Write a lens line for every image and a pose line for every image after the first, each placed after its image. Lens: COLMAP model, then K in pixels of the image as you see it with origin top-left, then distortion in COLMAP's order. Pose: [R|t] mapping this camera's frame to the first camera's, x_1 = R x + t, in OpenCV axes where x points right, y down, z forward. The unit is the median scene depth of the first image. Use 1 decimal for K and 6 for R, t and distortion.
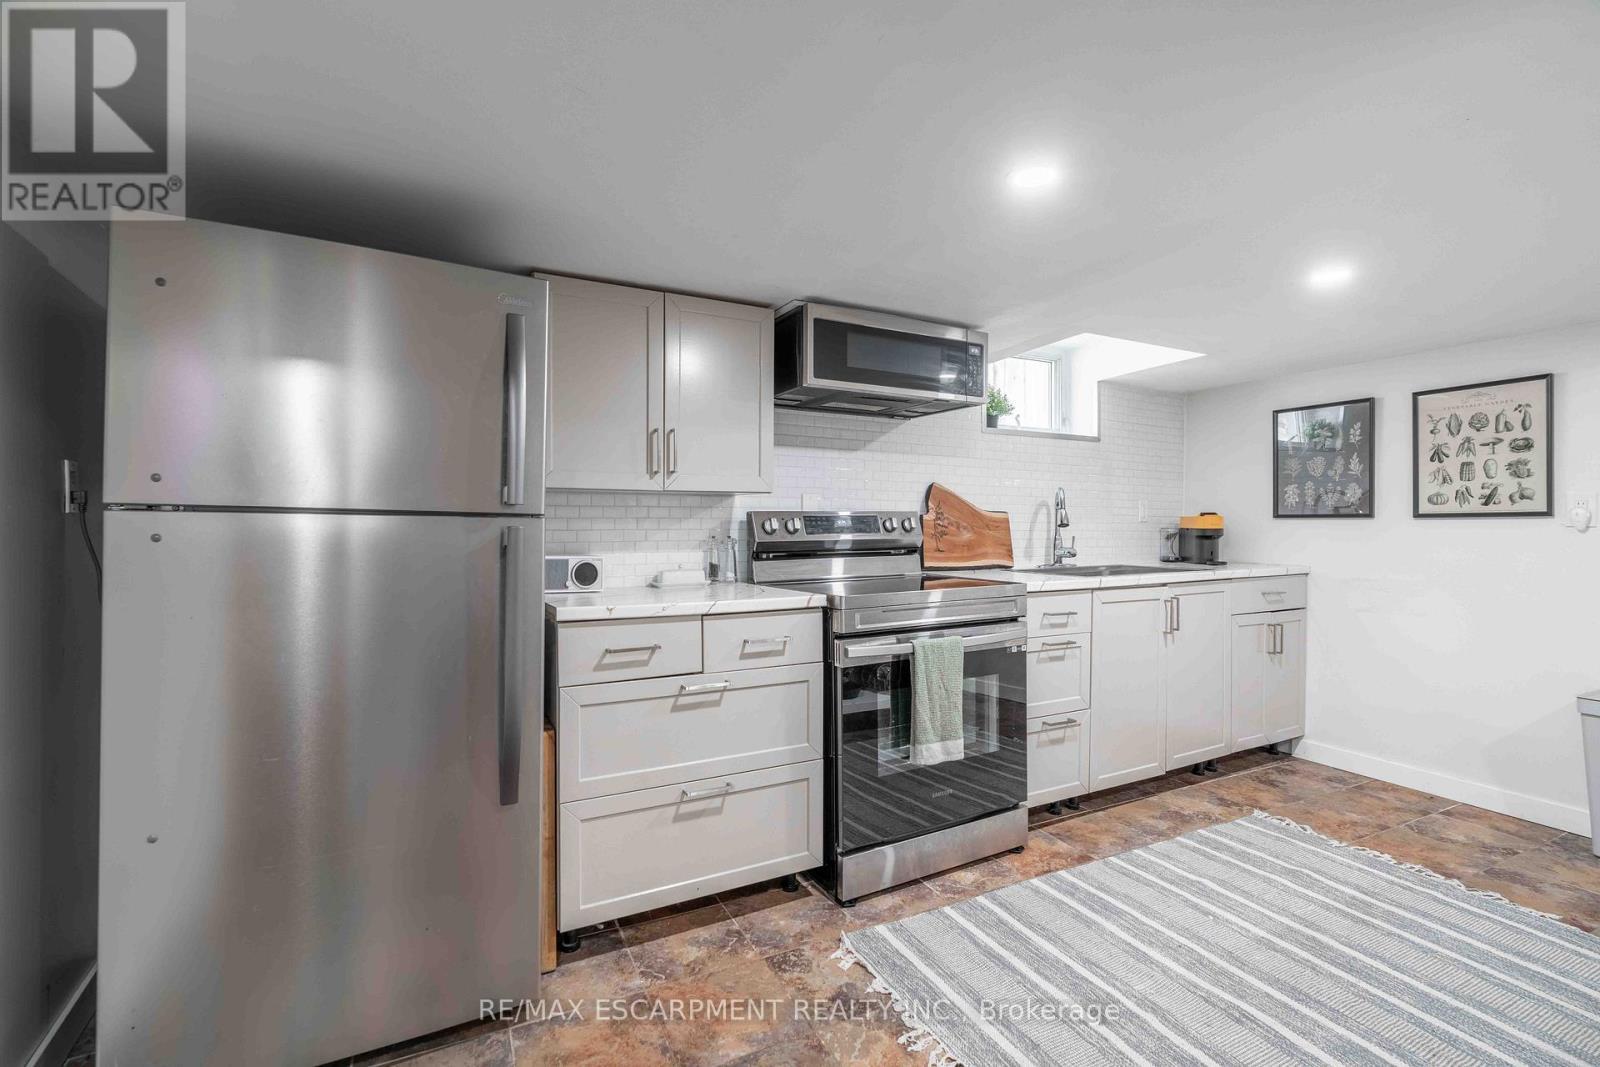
lens RADIAL K [[731.3, 0, 813.4], [0, 731.3, 528.1], [0, 0, 1]] dist [-0.000841, 0.001030]
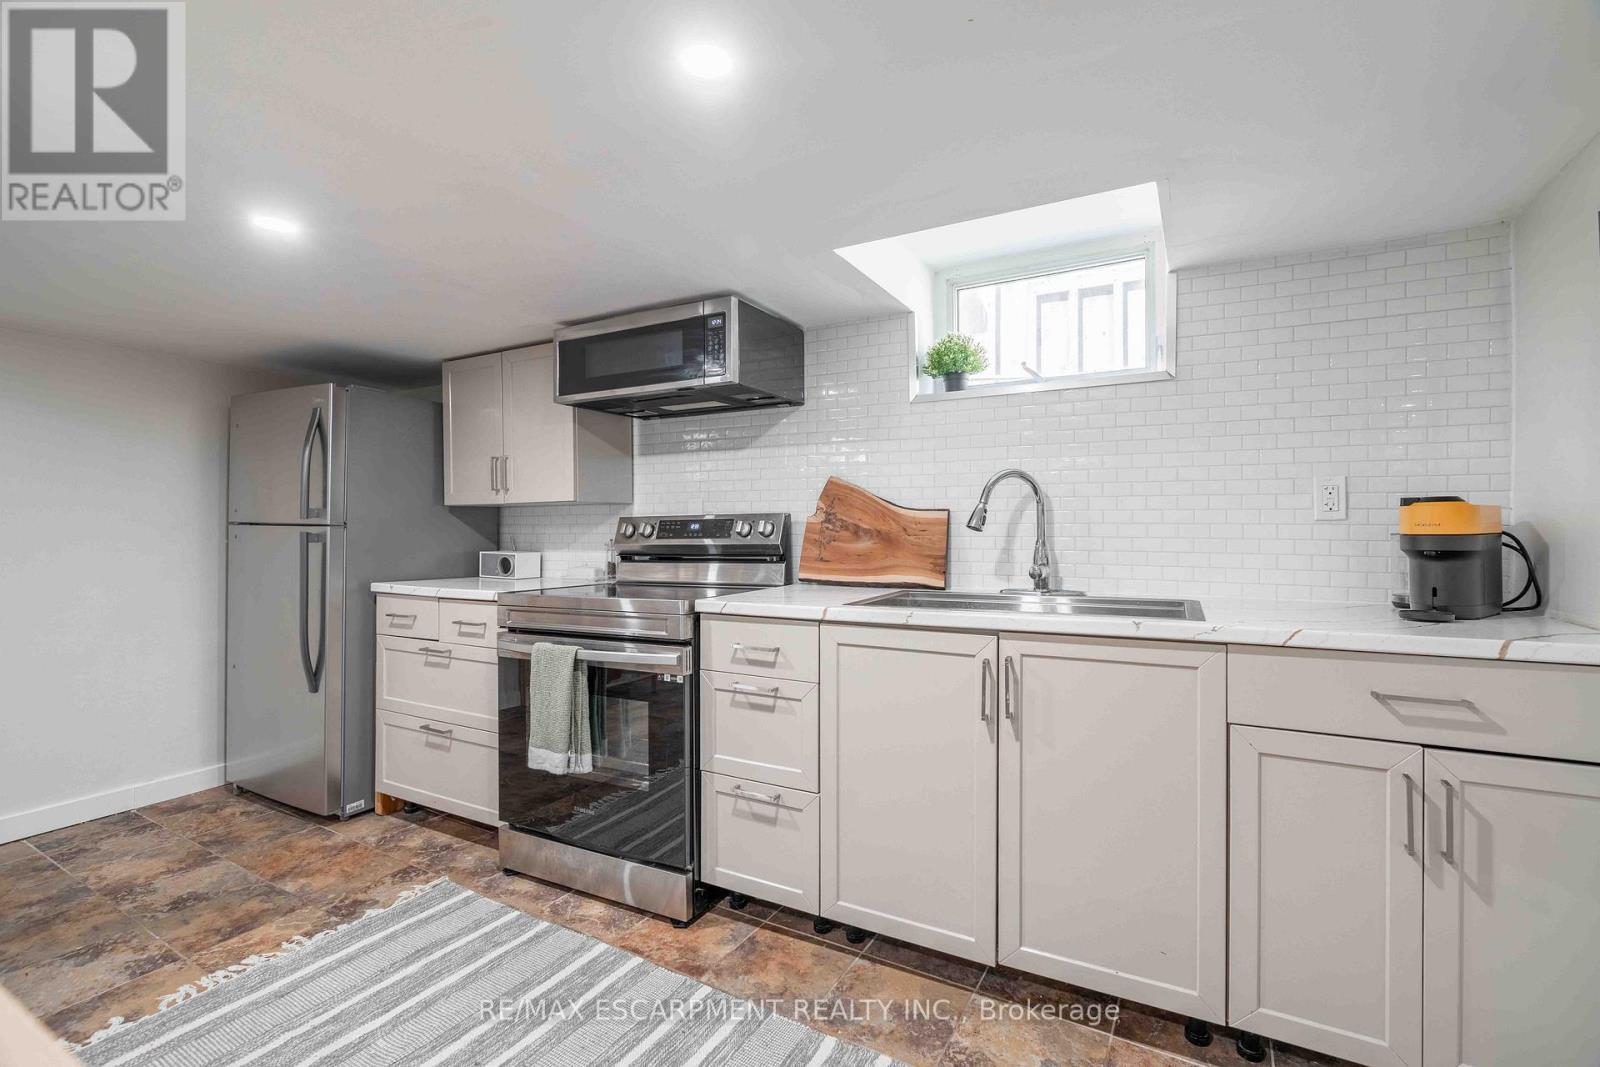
lens RADIAL K [[731.3, 0, 800.6], [0, 731.3, 530.3], [0, 0, 1]] dist [-0.000841, 0.001030]
pose [[0.526731, -0.002292, -0.850029, 1.033930], [-0.002267, 0.999989, -0.004102, 0.000688], [0.850029, 0.004087, 0.526720, 0.670198]]
